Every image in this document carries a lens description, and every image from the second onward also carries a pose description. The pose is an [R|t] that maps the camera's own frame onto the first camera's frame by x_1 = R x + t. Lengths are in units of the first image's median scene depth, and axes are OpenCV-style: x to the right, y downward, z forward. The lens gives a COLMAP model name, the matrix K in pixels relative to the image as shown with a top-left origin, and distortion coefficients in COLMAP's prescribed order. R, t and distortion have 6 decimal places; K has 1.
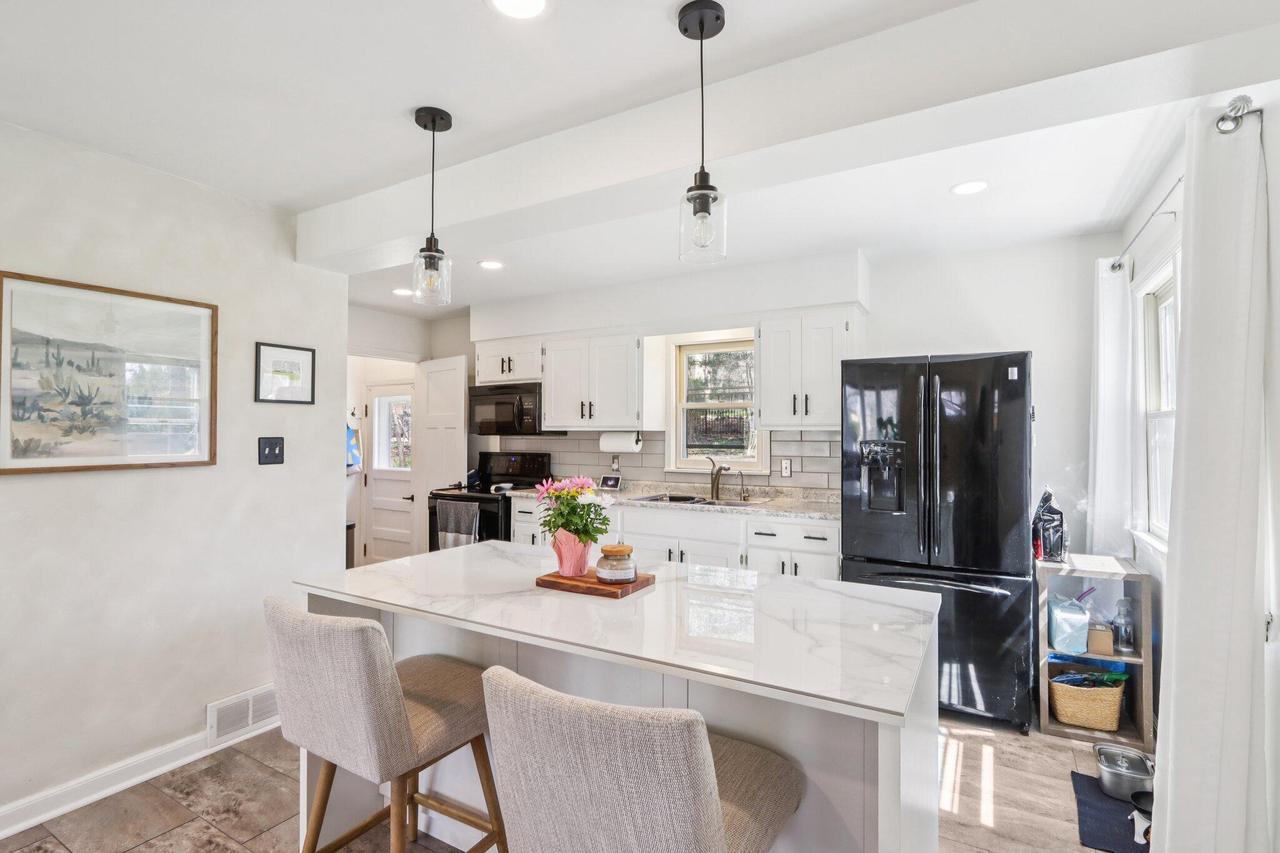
lens RADIAL K [[607.8, 0, 639.2], [0, 607.8, 416.5], [0, 0, 1]] dist [-0.006076, 0.000166]
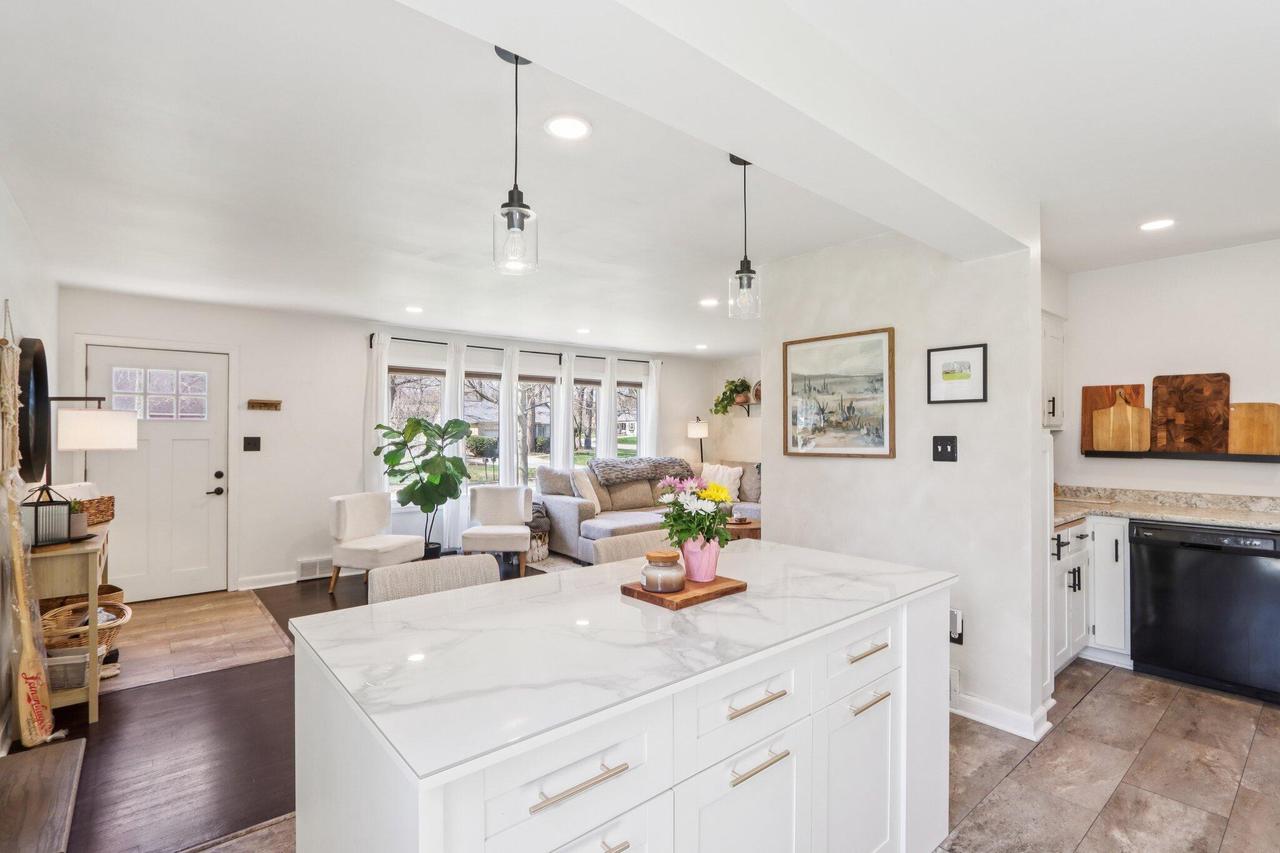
lens RADIAL K [[600.3, 0, 638.4], [0, 600.3, 429.8], [0, 0, 1]] dist [-0.010662, 0.000365]
pose [[-0.324580, -0.005367, -0.945843, 0.354451], [0.025849, 0.999560, -0.014542, 0.015777], [0.945505, -0.029169, -0.324298, 0.528358]]
